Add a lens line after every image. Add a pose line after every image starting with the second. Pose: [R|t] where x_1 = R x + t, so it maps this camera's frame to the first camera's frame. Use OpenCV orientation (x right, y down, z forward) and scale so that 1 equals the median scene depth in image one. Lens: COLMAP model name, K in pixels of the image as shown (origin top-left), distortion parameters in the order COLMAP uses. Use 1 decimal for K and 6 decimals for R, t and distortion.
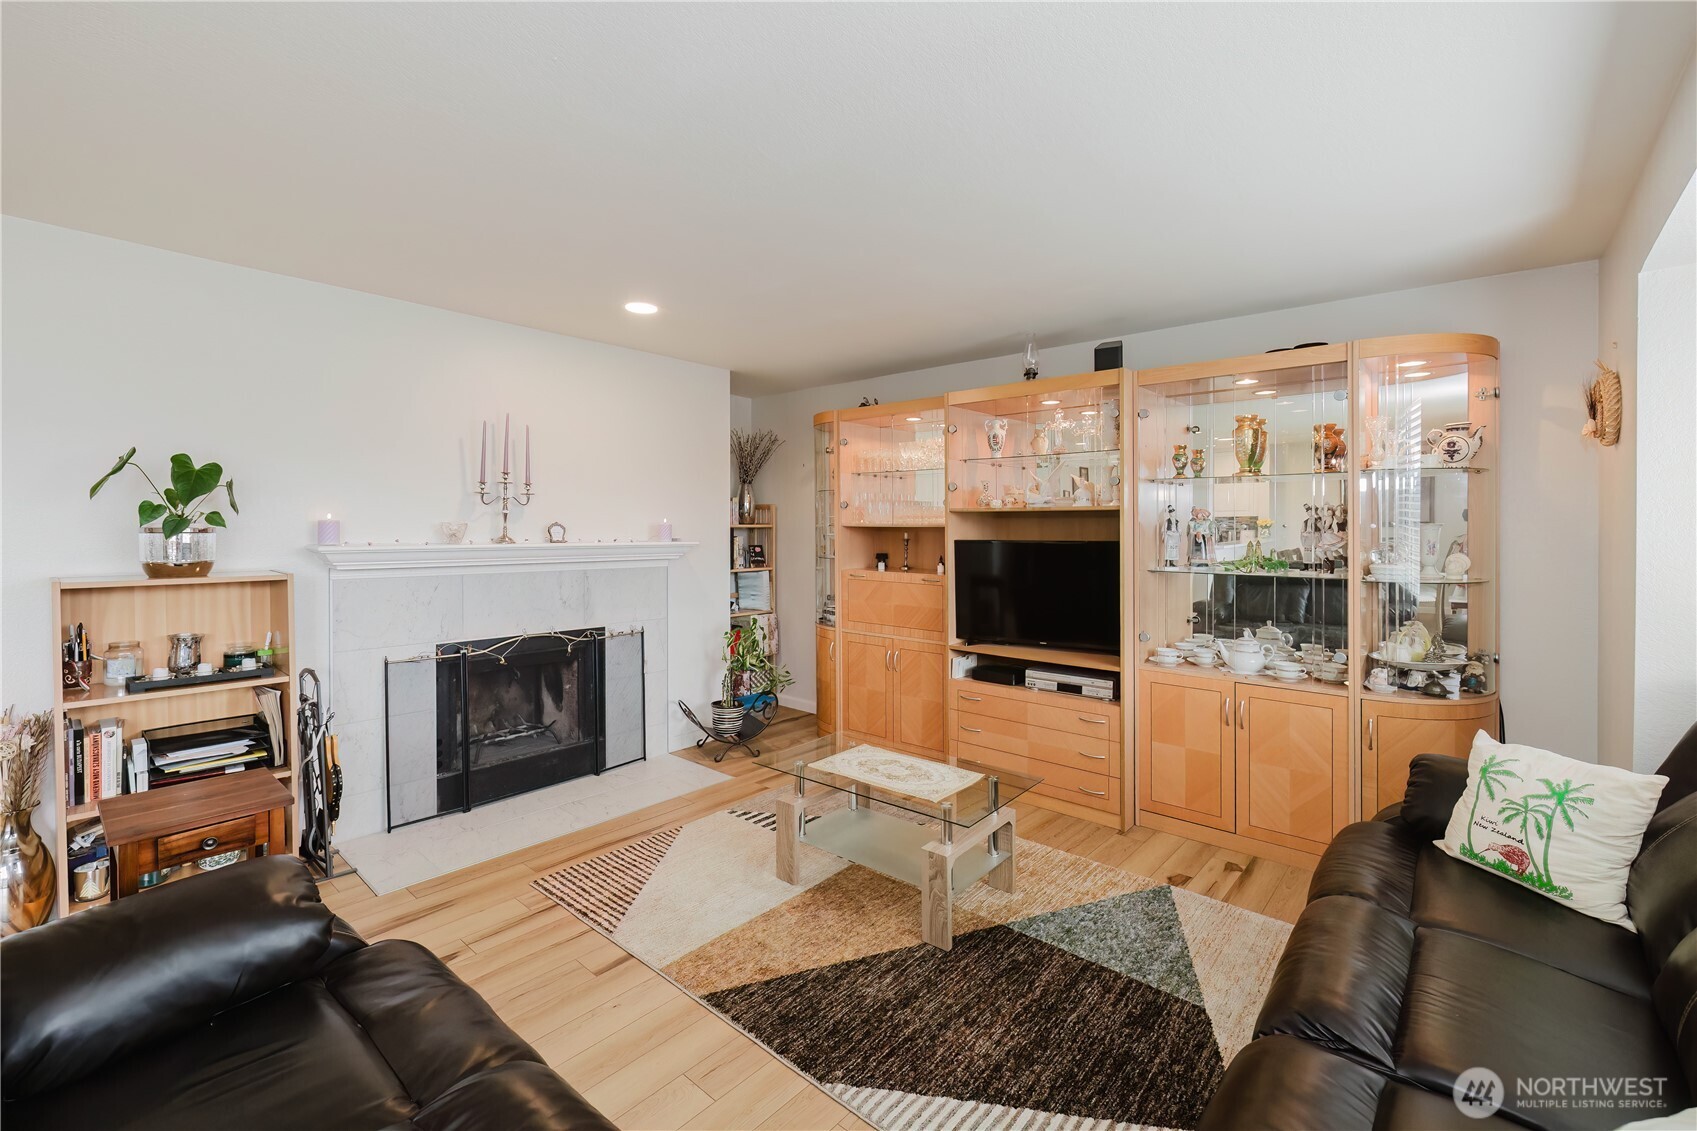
lens RADIAL K [[718.3, 0, 846.1], [0, 718.3, 524.1], [0, 0, 1]] dist [-0.003936, -0.000207]
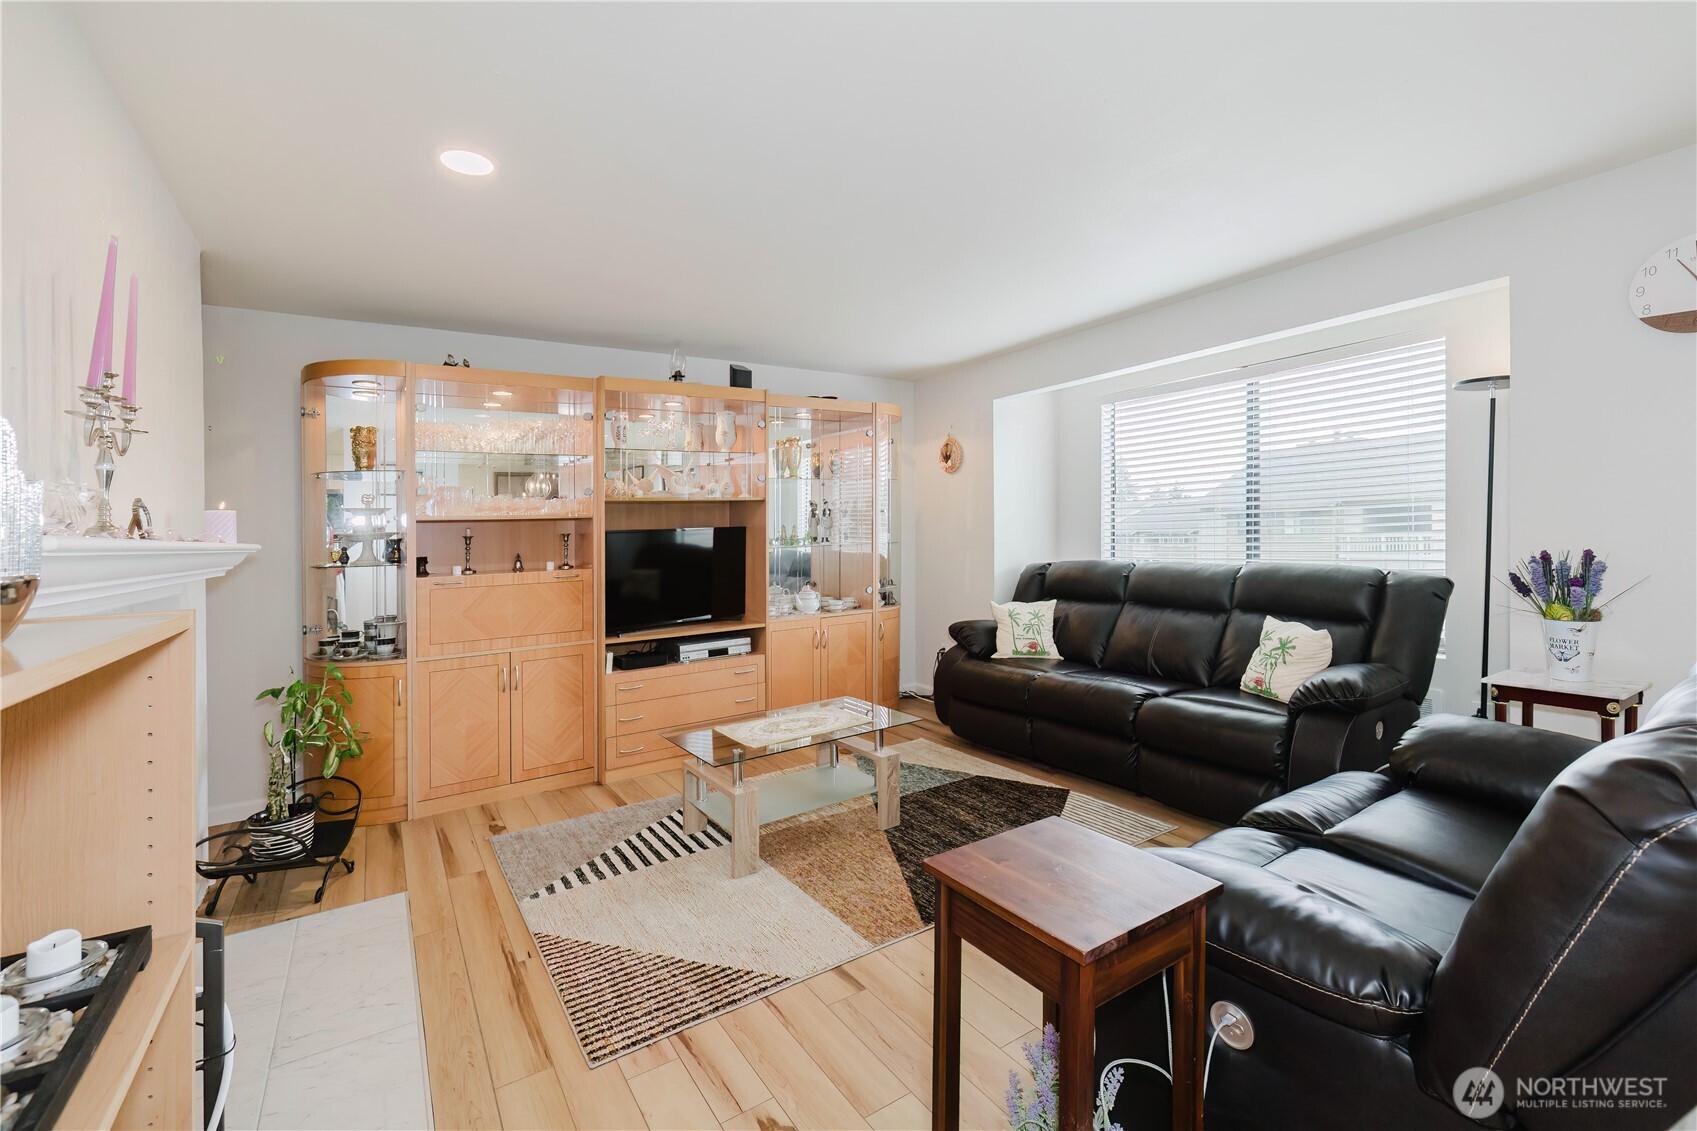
lens RADIAL K [[718.3, 0, 822.5], [0, 718.3, 542.8], [0, 0, 1]] dist [-0.003936, -0.000207]
pose [[0.300409, -0.027880, 0.953403, -0.797156], [0.031645, 0.999314, 0.019252, 0.034011], [-0.953285, 0.024387, 0.301085, 0.506019]]
